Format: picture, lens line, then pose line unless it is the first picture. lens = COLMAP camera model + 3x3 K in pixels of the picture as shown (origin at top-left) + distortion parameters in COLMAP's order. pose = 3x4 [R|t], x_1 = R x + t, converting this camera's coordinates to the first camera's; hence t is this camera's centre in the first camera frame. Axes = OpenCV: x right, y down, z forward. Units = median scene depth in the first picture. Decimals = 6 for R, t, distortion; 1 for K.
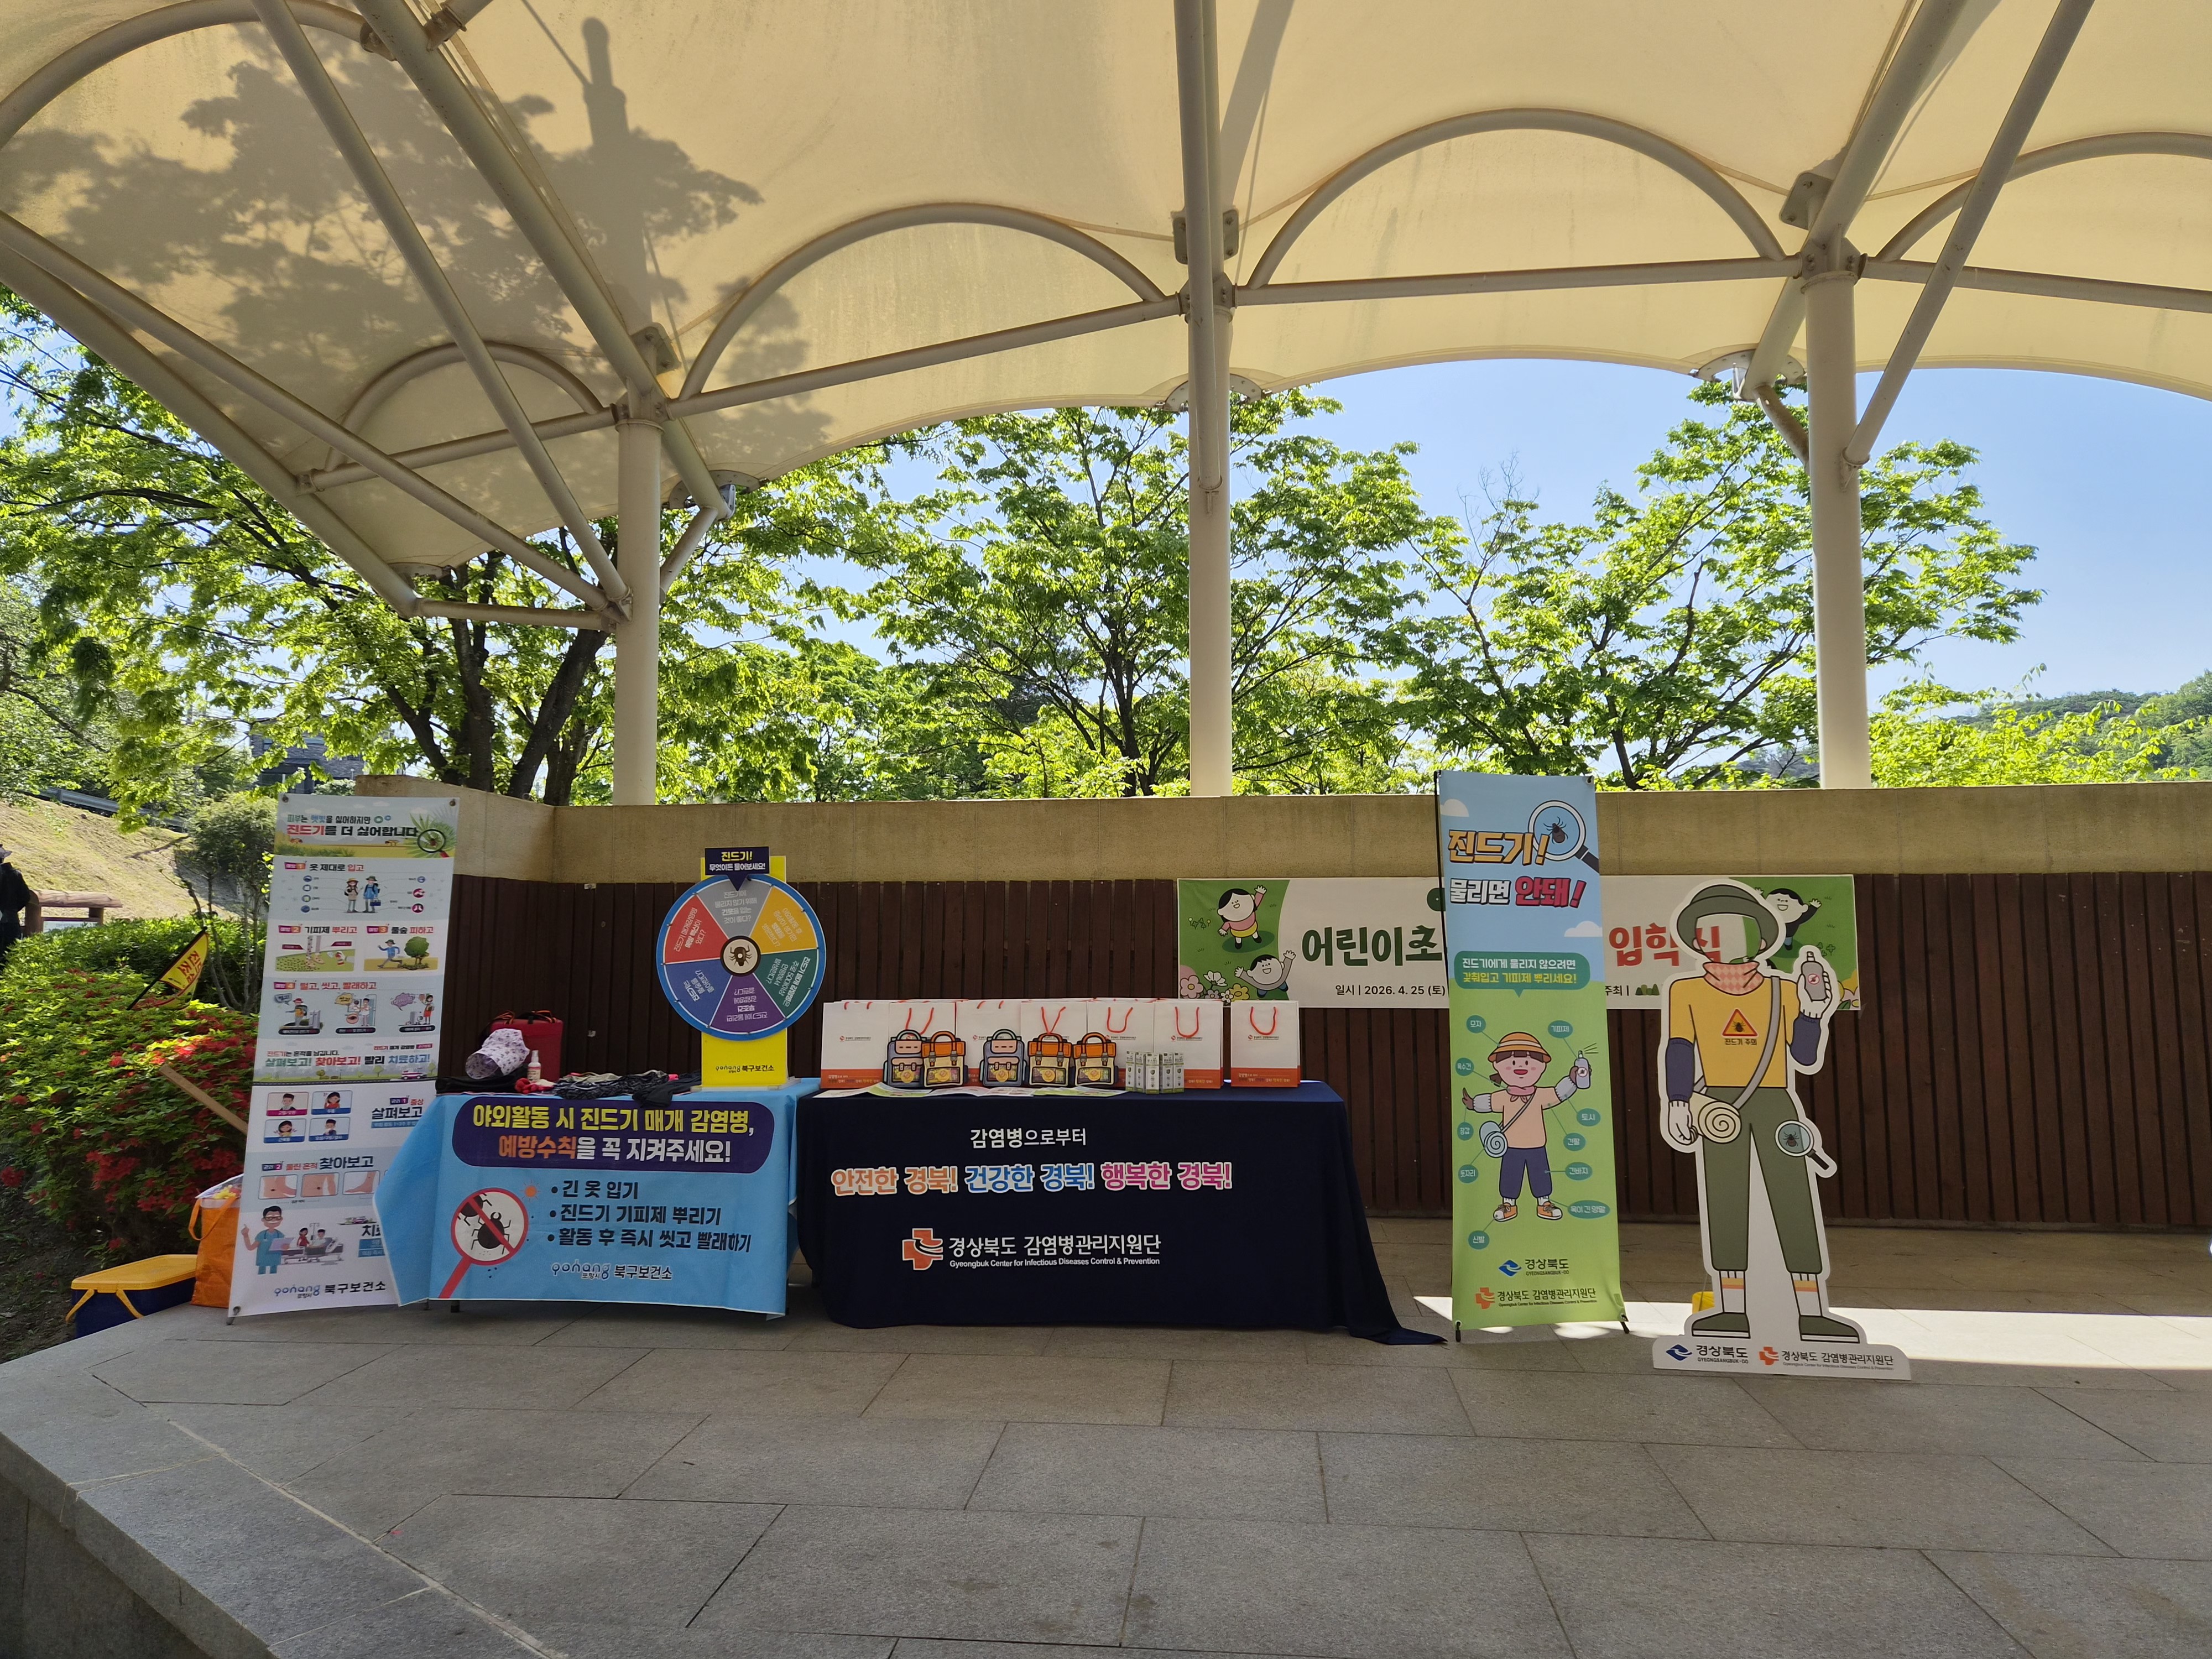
lens RADIAL K [[1525.9, 0, 1106.0], [0, 1525.9, 829.5], [0, 0, 1]] dist [0.068030, -0.000133]
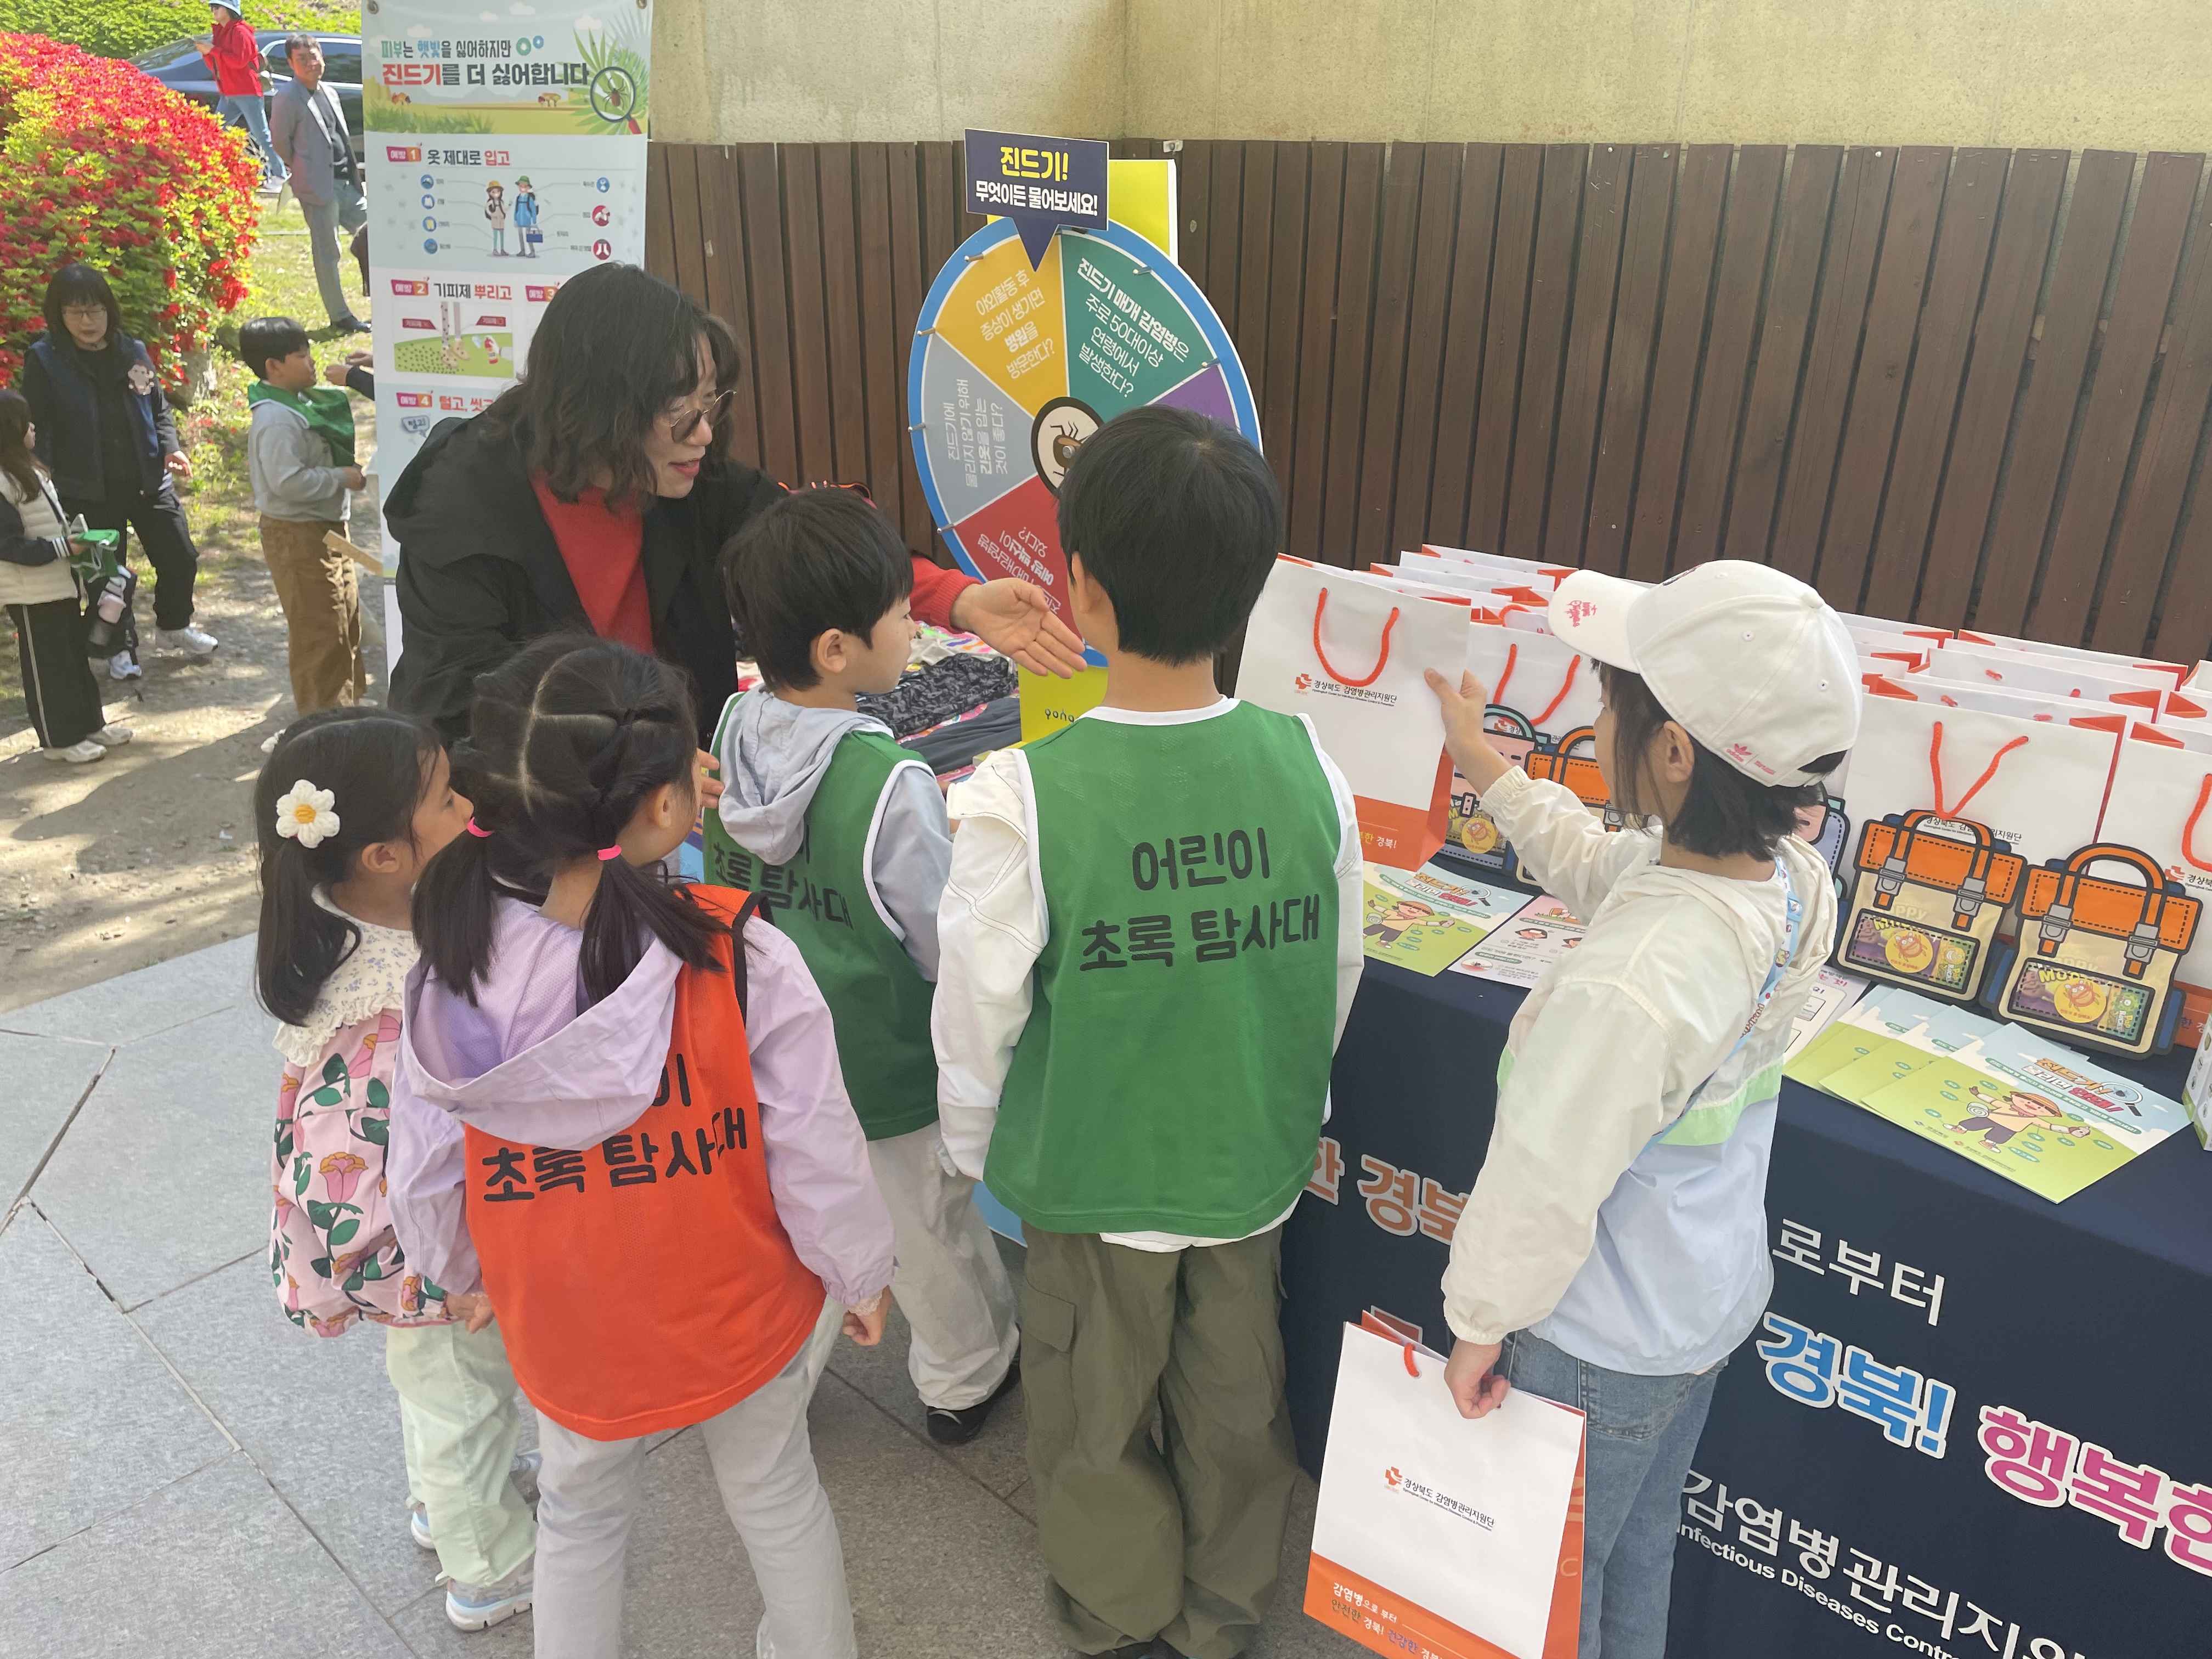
lens RADIAL K [[1672.6, 0, 1093.5], [0, 1672.6, 816.5], [0, 0, 1]] dist [0.098703, -0.122214]
pose [[0.799633, 0.231886, -0.553909, 0.014148], [0.045819, 0.896180, 0.441318, -0.019384], [0.598738, -0.378272, 0.705991, 0.722791]]
